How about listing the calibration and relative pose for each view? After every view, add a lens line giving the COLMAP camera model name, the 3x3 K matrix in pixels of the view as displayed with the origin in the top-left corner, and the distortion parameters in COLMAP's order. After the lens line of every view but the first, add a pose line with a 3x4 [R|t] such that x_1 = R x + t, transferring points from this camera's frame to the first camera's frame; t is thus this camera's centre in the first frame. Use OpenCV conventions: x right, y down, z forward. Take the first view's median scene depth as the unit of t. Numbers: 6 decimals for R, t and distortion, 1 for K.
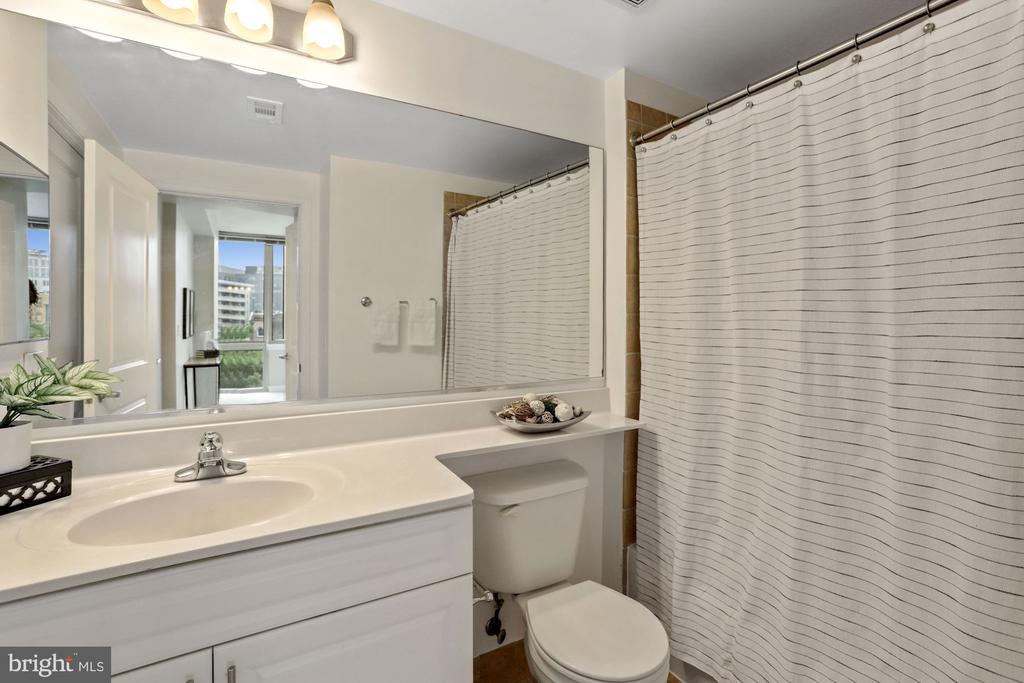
lens RADIAL K [[477.1, 0, 469.4], [0, 477.1, 329.7], [0, 0, 1]] dist [-0.017850, 0.010110]
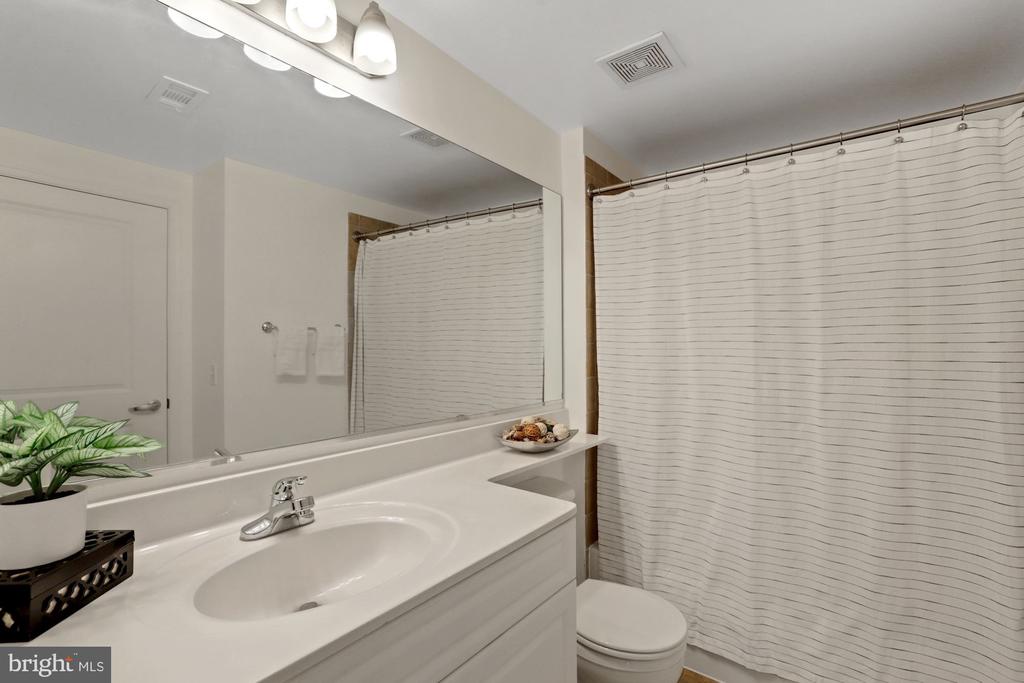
lens RADIAL K [[477.1, 0, 506.7], [0, 477.1, 351.0], [0, 0, 1]] dist [-0.017850, 0.010110]
pose [[0.926926, -0.003205, 0.375231, -0.350845], [0.007632, 0.999918, -0.010311, -0.004234], [-0.375167, 0.012421, 0.926874, 0.019214]]
